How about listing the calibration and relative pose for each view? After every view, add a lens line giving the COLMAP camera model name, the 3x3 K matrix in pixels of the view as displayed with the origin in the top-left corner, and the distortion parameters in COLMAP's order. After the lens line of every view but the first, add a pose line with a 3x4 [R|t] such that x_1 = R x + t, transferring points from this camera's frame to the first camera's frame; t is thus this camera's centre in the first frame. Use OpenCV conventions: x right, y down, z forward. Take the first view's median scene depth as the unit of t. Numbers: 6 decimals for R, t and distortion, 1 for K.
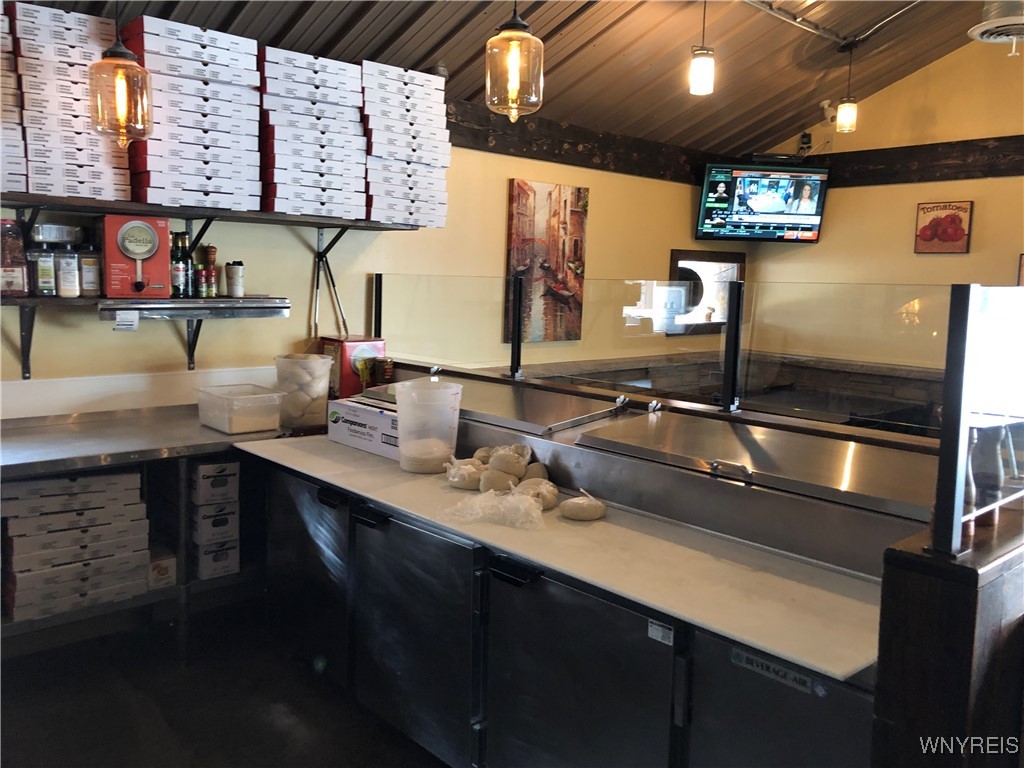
lens RADIAL K [[844.9, 0, 518.9], [0, 844.9, 383.1], [0, 0, 1]] dist [0.010167, -0.014968]
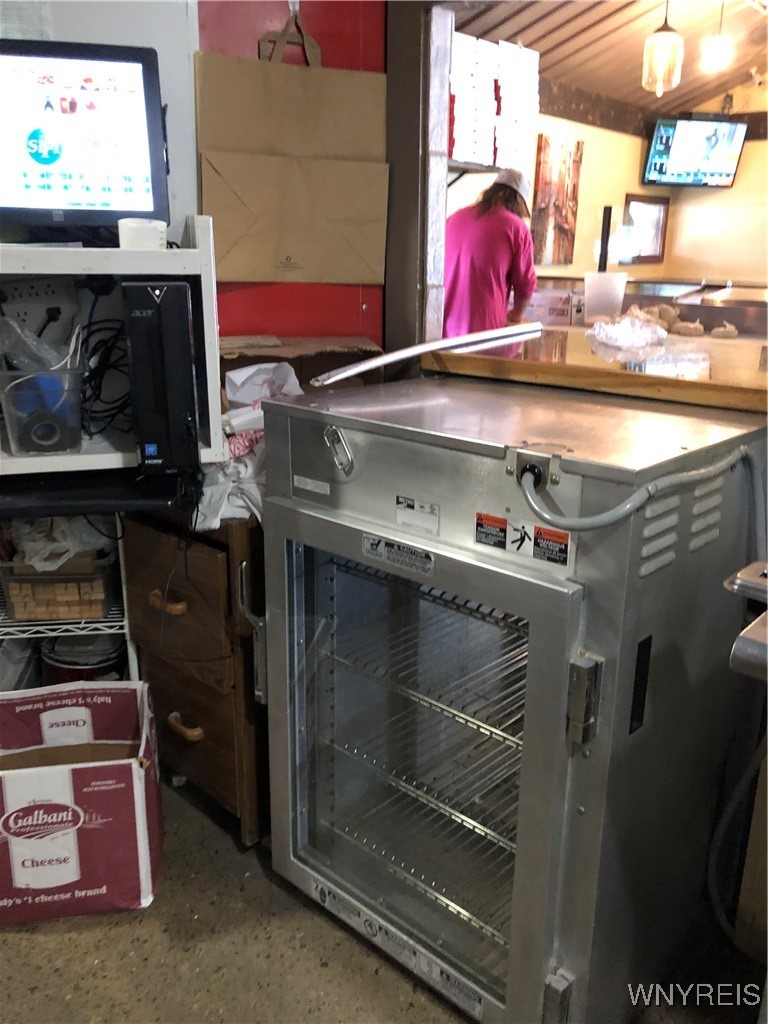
lens RADIAL K [[844.9, 0, 376.8], [0, 844.9, 507.7], [0, 0, 1]] dist [0.010167, -0.014968]
pose [[0.995829, -0.032635, 0.085203, -0.358268], [0.016466, 0.982792, 0.183981, 0.073846], [-0.089741, -0.181811, 0.979230, -0.326302]]
